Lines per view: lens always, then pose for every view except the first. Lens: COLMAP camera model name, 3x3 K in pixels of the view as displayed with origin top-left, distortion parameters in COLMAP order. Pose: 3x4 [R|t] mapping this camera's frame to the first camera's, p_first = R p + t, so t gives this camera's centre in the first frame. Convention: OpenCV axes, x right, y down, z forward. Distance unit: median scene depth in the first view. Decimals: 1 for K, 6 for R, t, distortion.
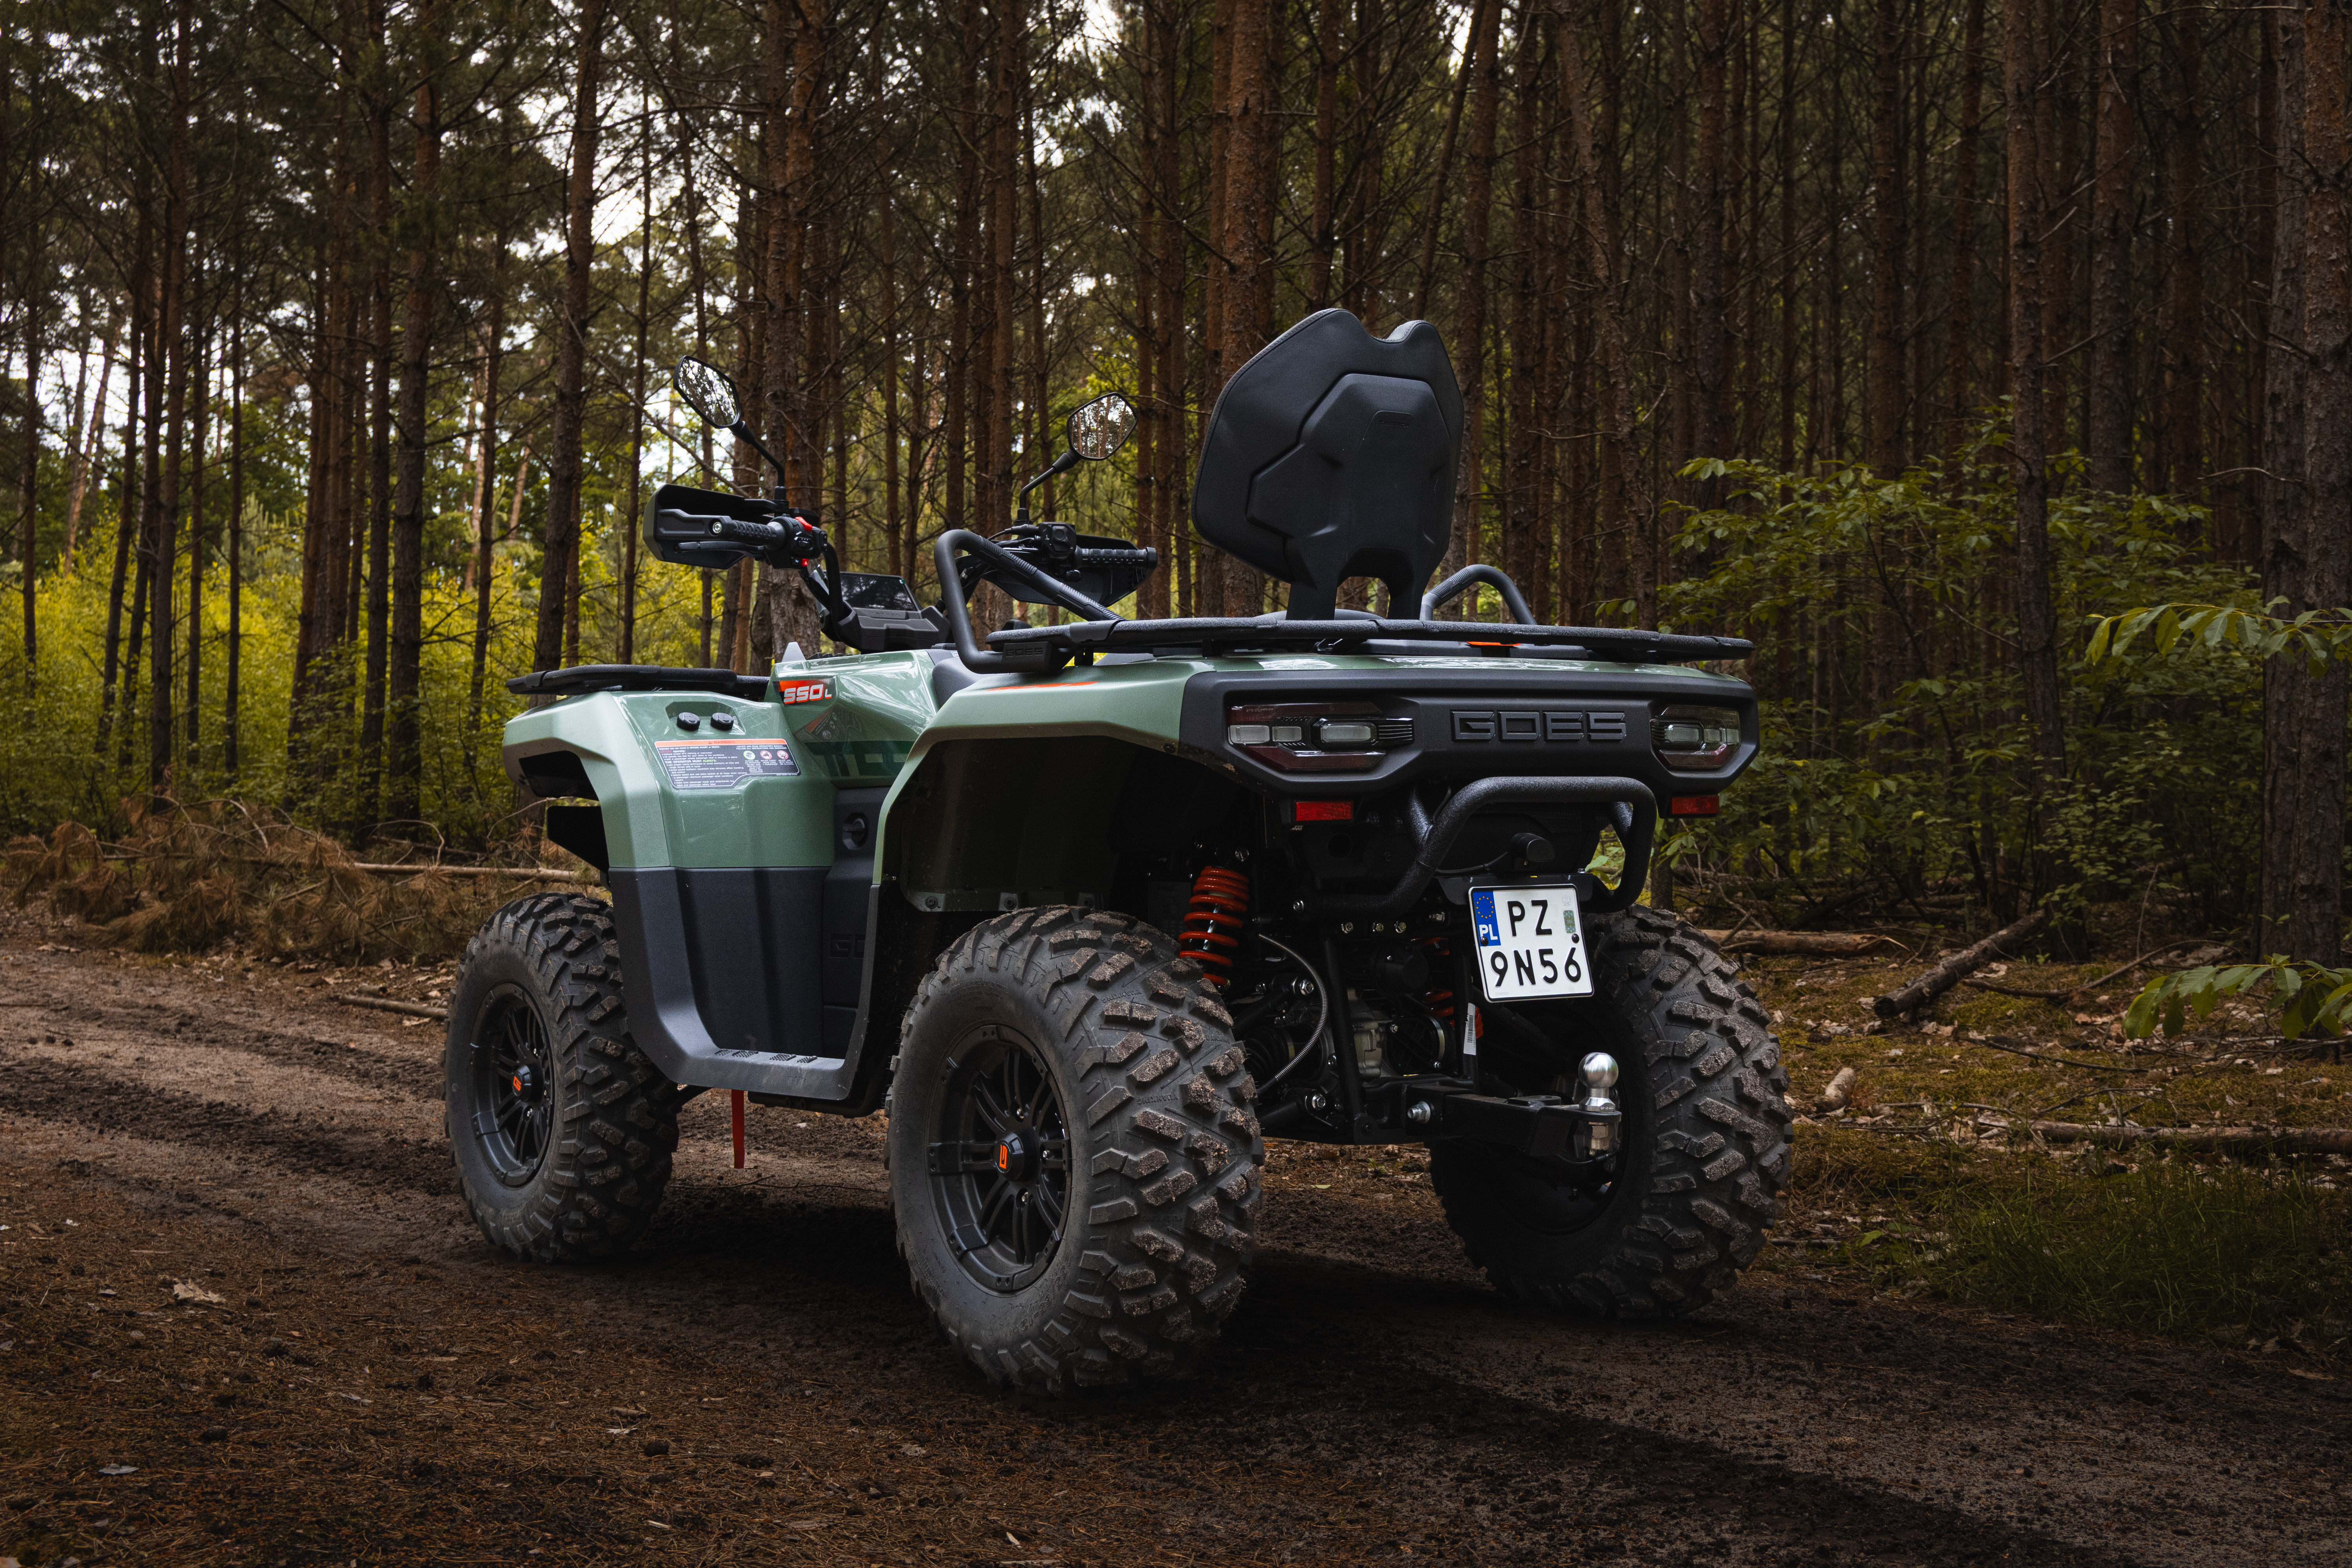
lens RADIAL K [[3406.0, 0, 1176.0], [0, 3406.0, 784.0], [0, 0, 1]] dist [-0.015802, -0.122496]
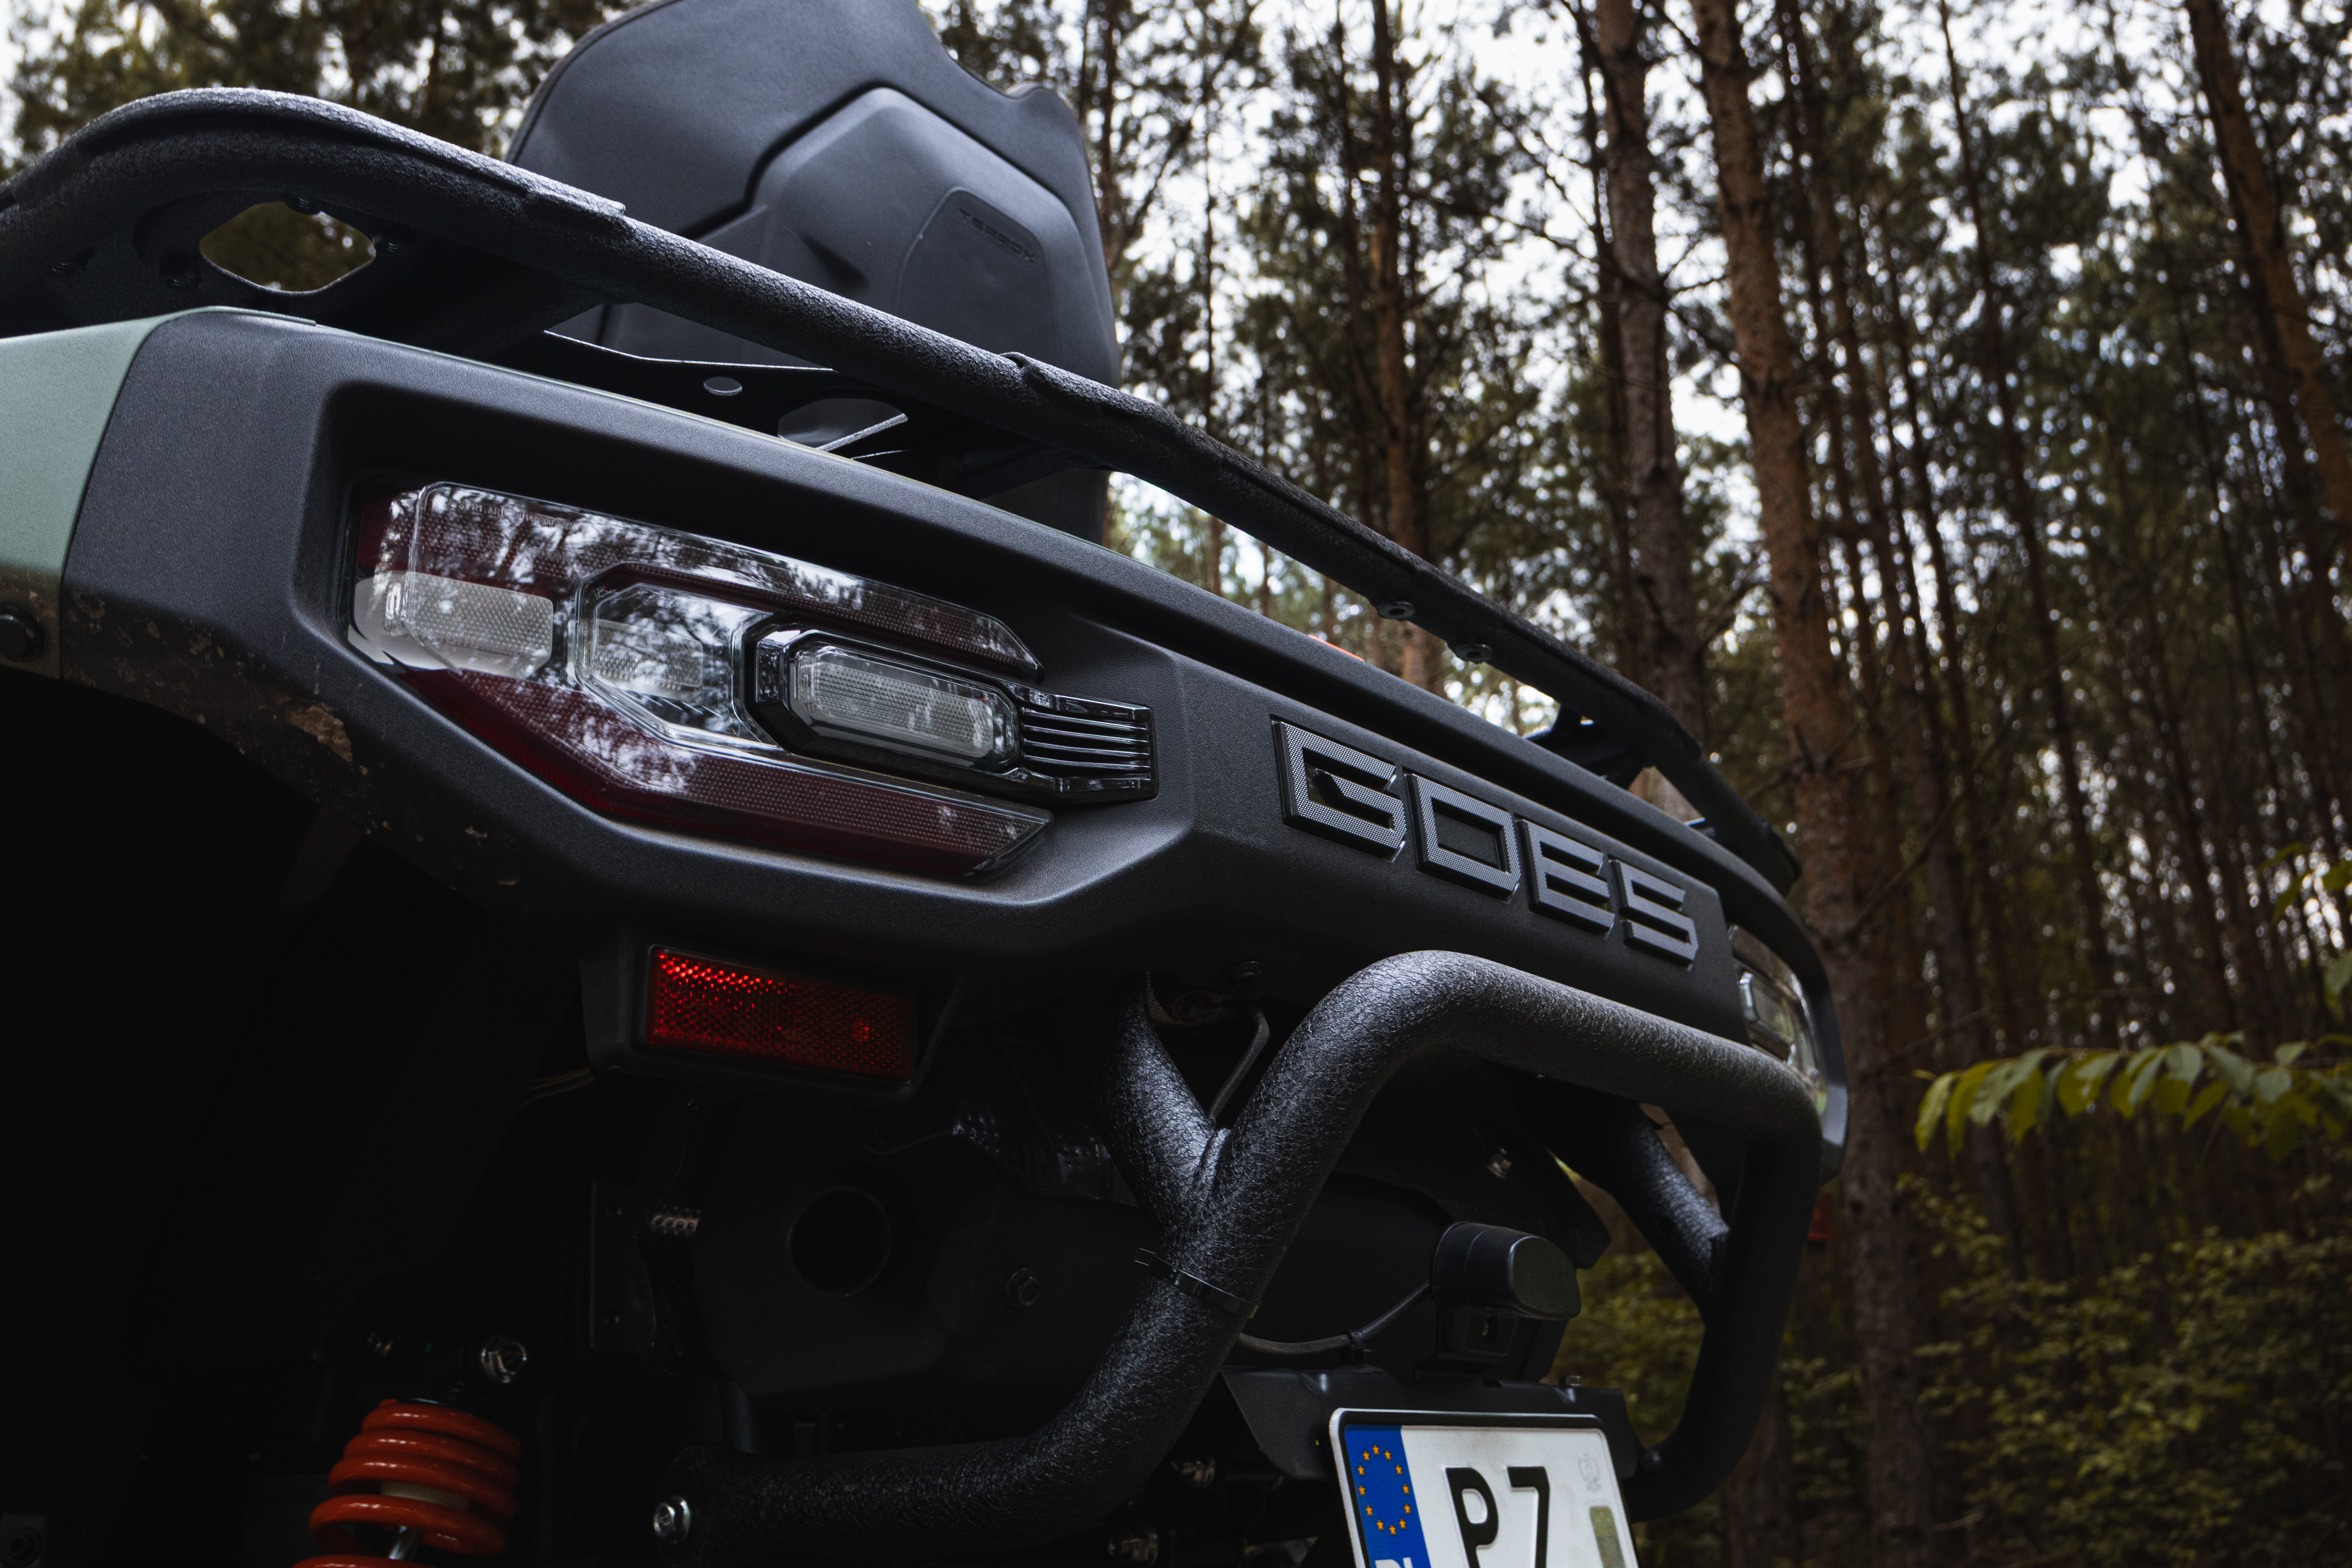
lens RADIAL K [[2124.7, 0, 1176.0], [0, 2124.7, 784.0], [0, 0, 1]] dist [0.008527, 0.004063]
pose [[0.972970, 0.052424, 0.224904, 0.033987], [0.023584, 0.946245, -0.322591, 0.036833], [-0.229725, 0.319175, 0.919431, 0.823352]]
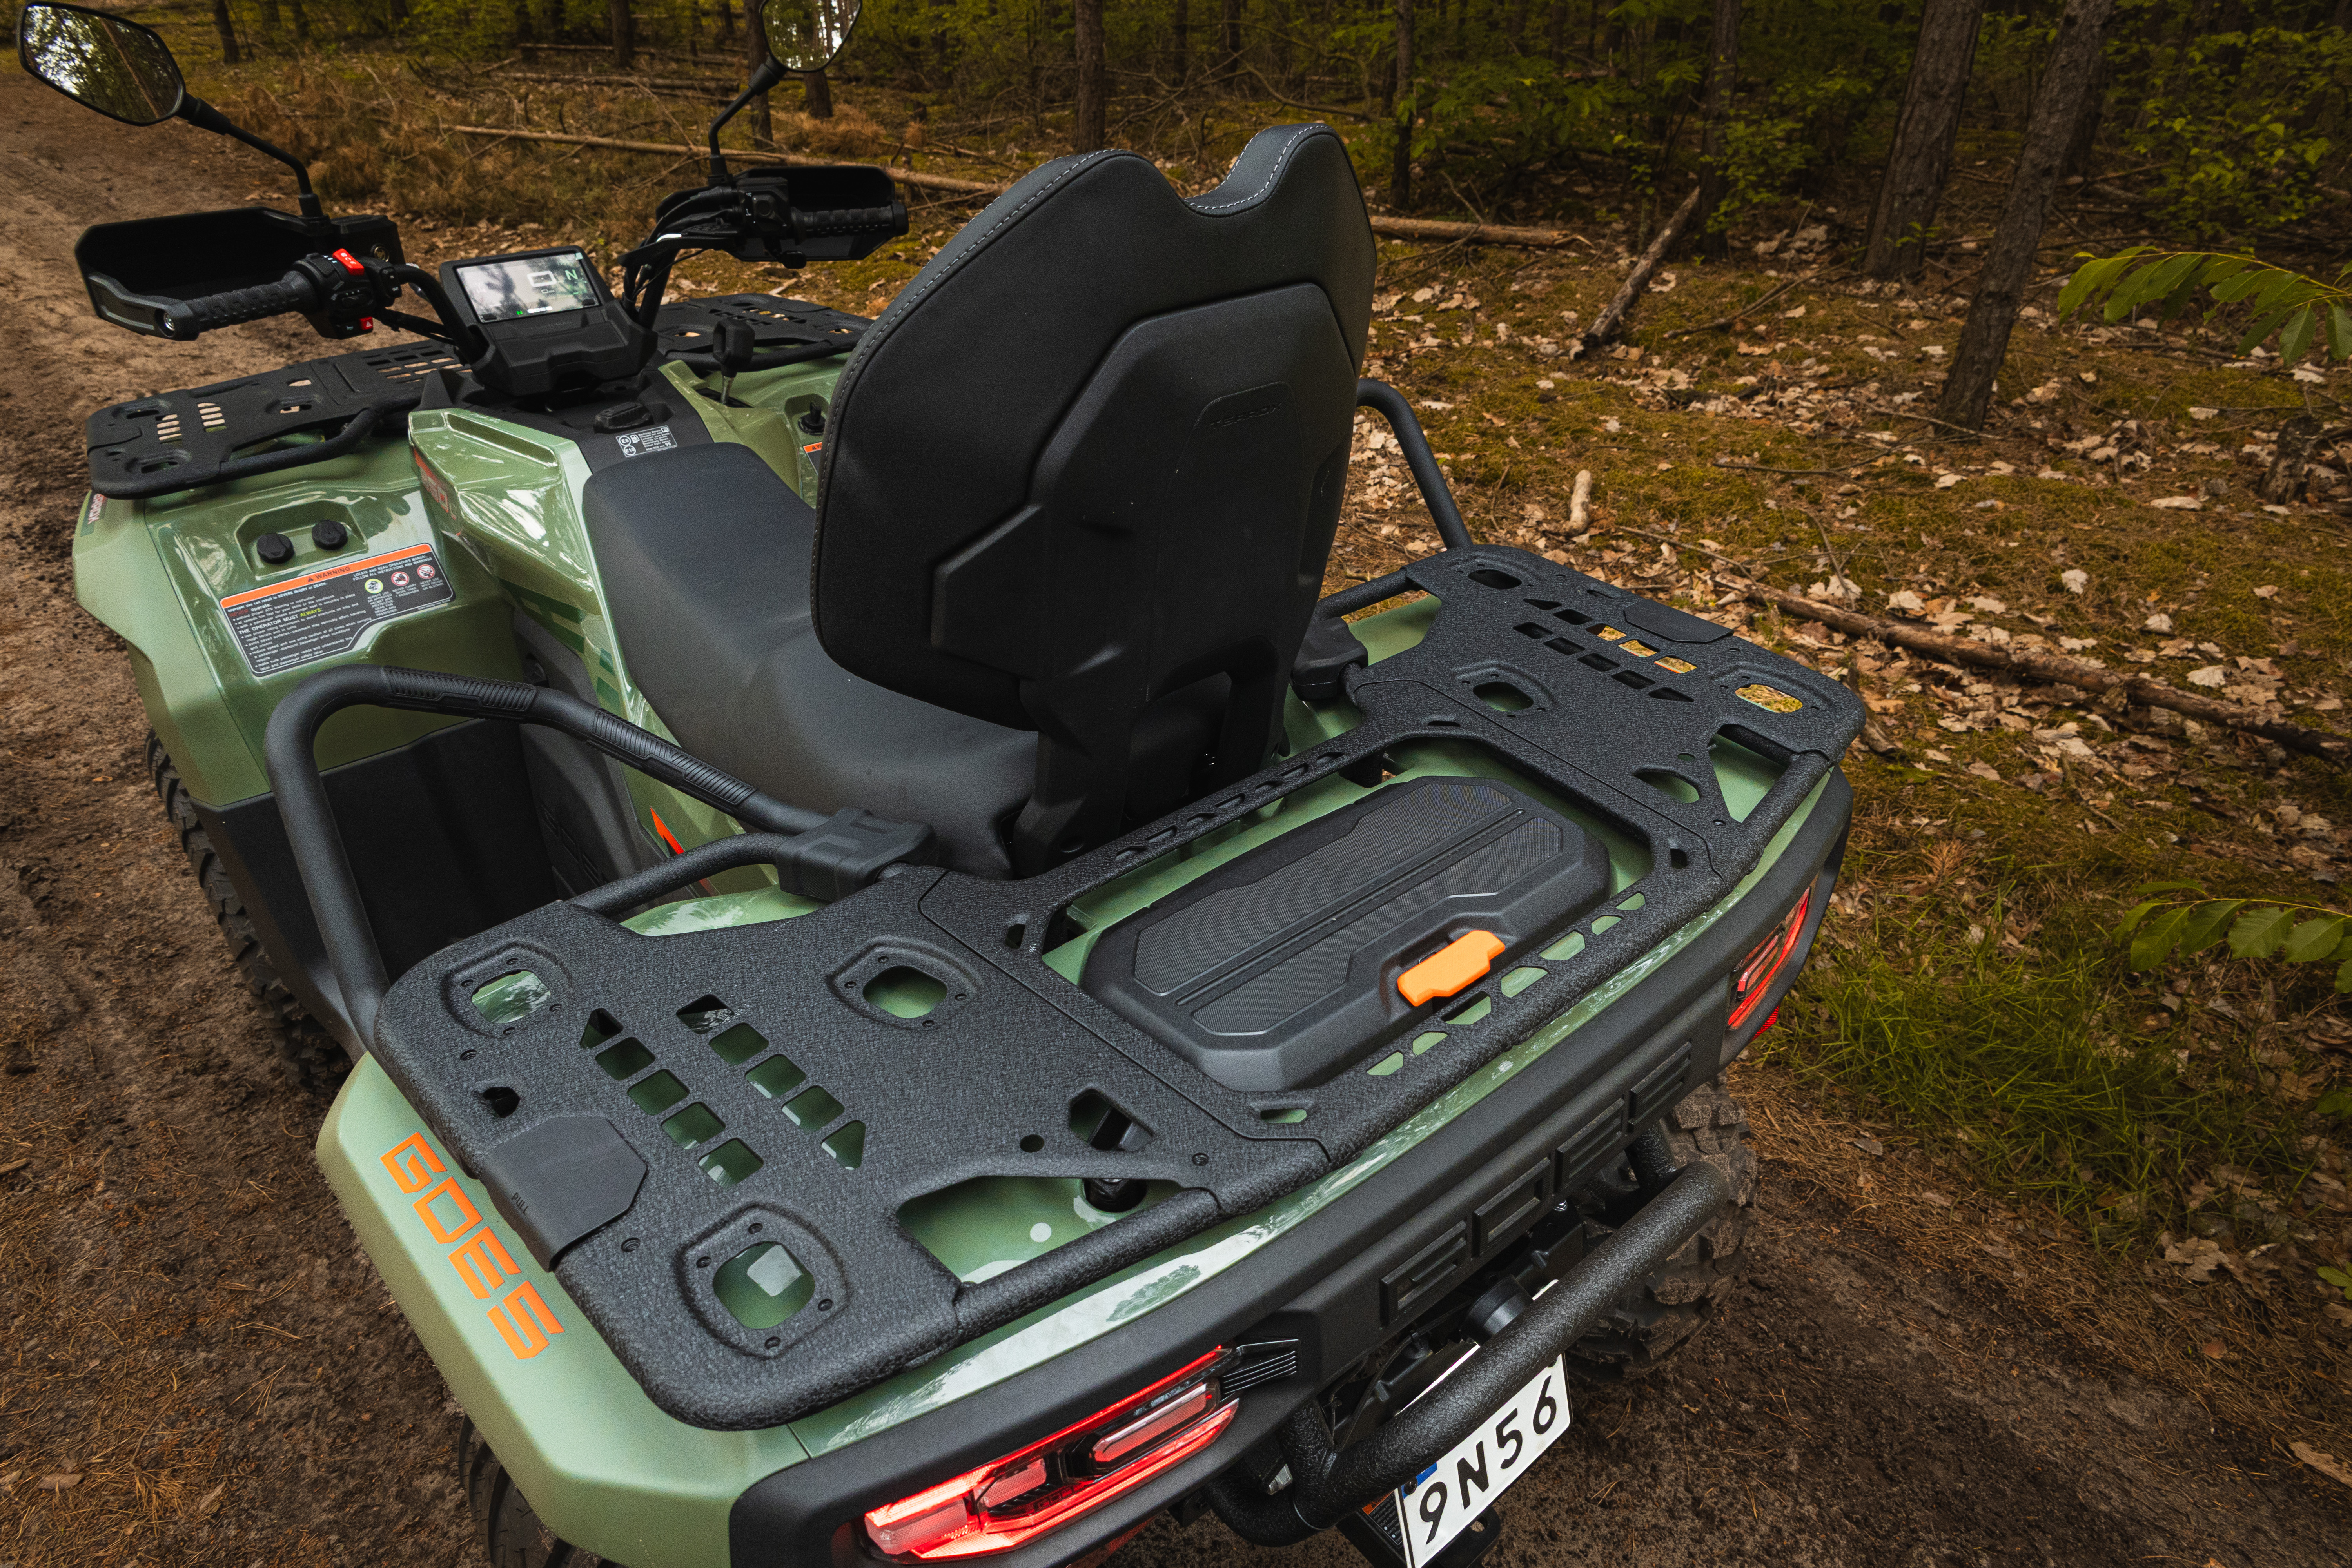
lens RADIAL K [[1483.3, 0, 1180.1], [0, 1483.3, 821.4], [0, 0, 1]] dist [0.004686, -0.001444]
pose [[0.998300, -0.045310, 0.036651, 0.048339], [0.017871, 0.836618, 0.547494, -0.175572], [-0.055470, -0.545909, 0.836006, 0.846443]]
